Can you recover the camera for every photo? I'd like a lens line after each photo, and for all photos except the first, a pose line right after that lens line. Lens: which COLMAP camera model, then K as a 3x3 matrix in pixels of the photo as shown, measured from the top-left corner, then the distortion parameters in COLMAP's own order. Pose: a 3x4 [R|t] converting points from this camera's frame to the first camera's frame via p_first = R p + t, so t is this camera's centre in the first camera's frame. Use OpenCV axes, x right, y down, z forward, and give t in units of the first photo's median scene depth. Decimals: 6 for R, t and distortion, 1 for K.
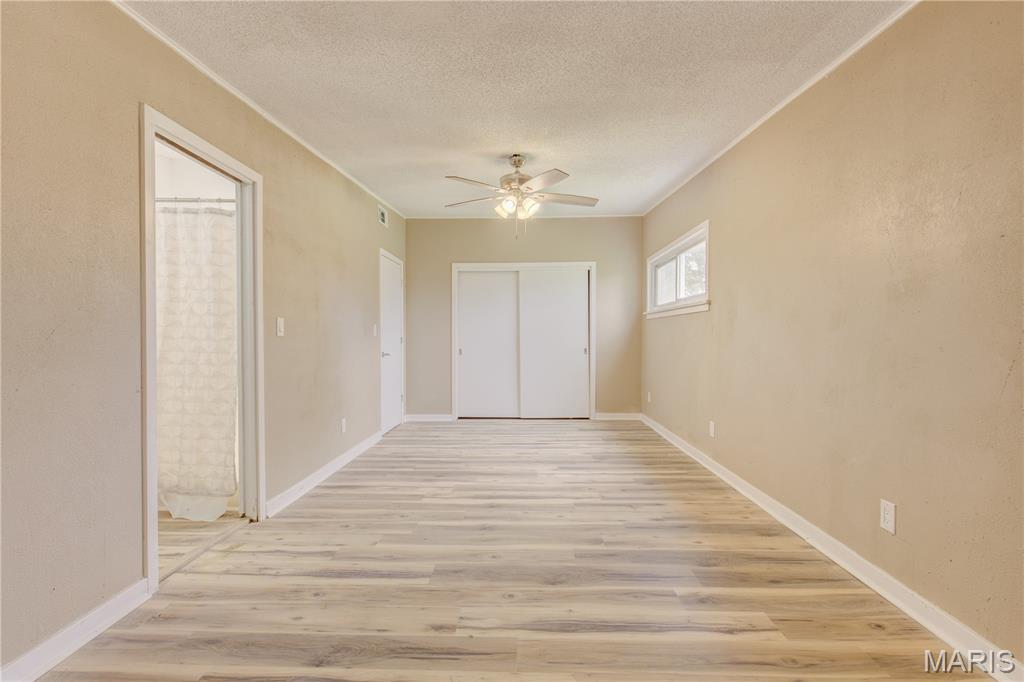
lens RADIAL K [[478.8, 0, 512.0], [0, 478.8, 341.0], [0, 0, 1]] dist [-0.001016, -0.000376]
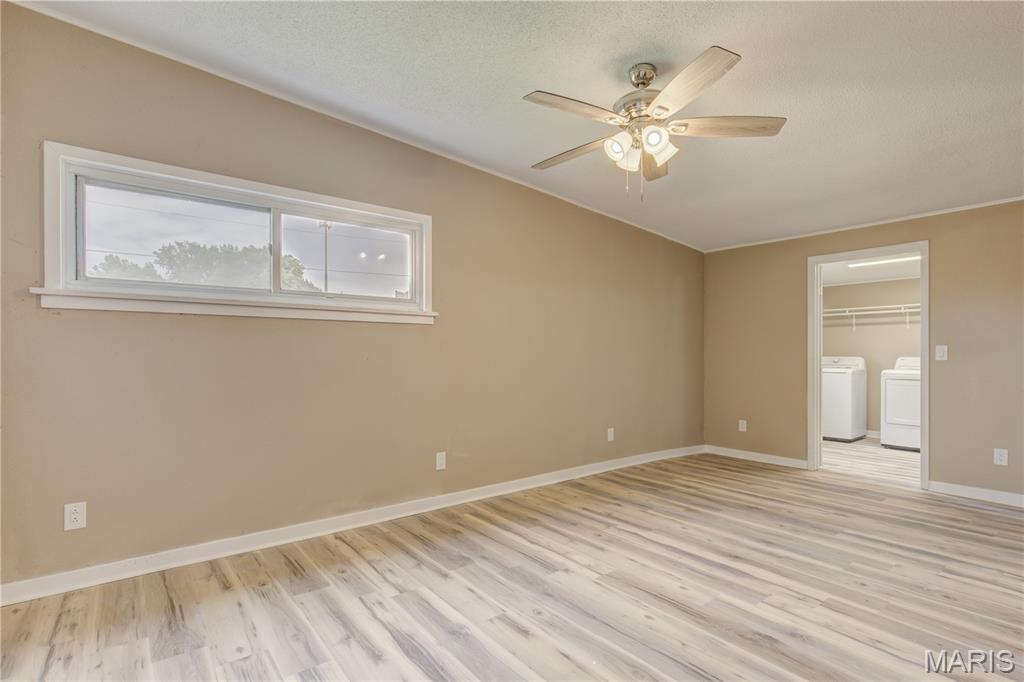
lens RADIAL K [[487.9, 0, 515.4], [0, 487.9, 355.0], [0, 0, 1]] dist [-0.000752, 0.000360]
pose [[-0.651526, -0.001350, 0.758625, -0.473322], [0.005400, 0.999965, 0.006417, -0.022817], [-0.758607, 0.008277, -0.651496, 1.989960]]
